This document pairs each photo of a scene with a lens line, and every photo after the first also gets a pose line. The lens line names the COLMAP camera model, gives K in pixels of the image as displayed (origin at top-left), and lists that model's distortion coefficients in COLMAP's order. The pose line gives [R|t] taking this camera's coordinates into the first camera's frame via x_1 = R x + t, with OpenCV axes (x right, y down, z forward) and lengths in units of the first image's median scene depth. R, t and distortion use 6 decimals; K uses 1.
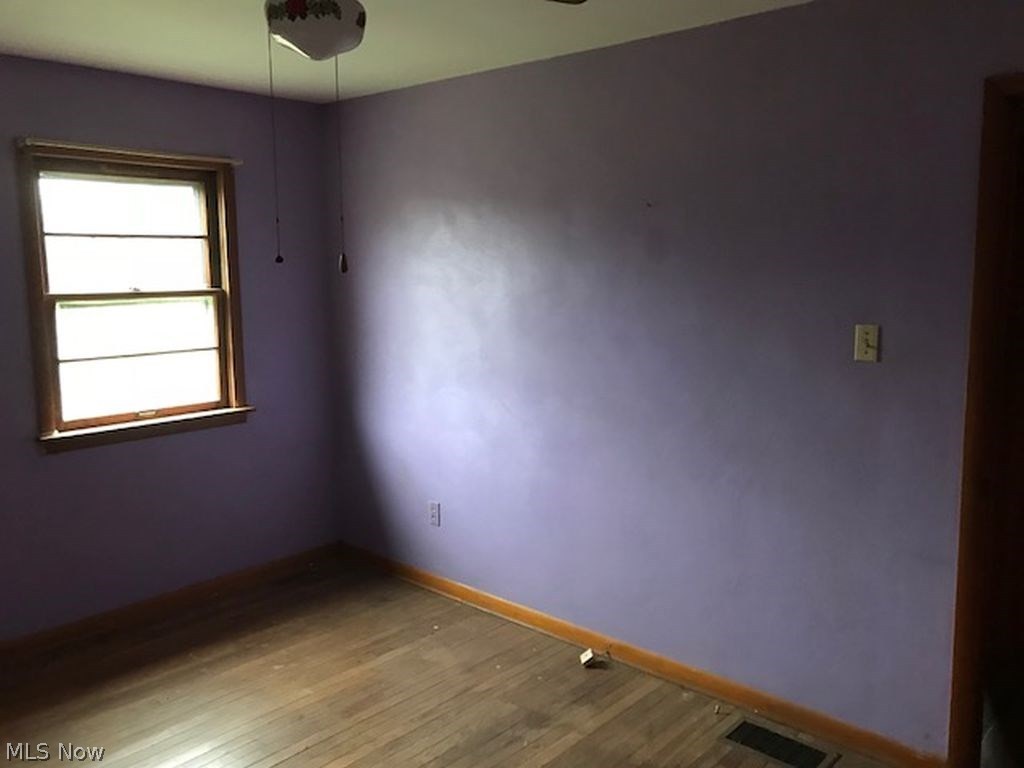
lens RADIAL K [[848.5, 0, 517.6], [0, 848.5, 382.7], [0, 0, 1]] dist [0.028689, -0.028684]
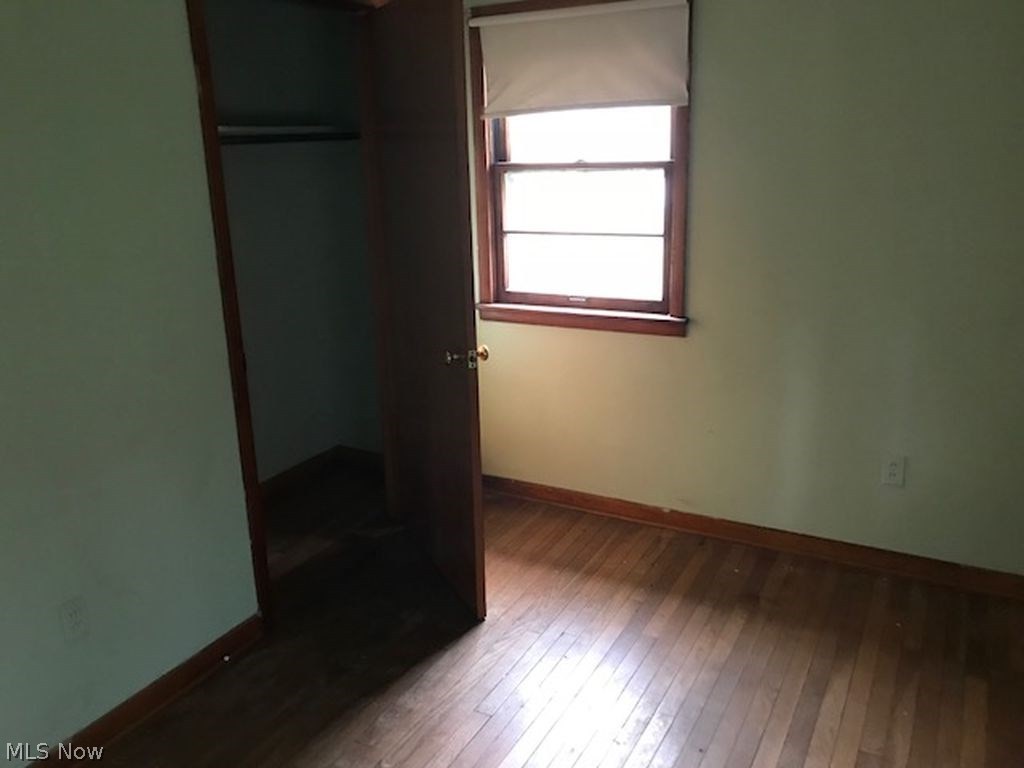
lens RADIAL K [[848.5, 0, 517.6], [0, 848.5, 382.7], [0, 0, 1]] dist [0.028689, -0.028684]
pose [[0.229296, 0.260587, -0.937826, 0.442573], [-0.103261, 0.964572, 0.242772, -0.095432], [0.967864, 0.041174, 0.248081, 0.737956]]
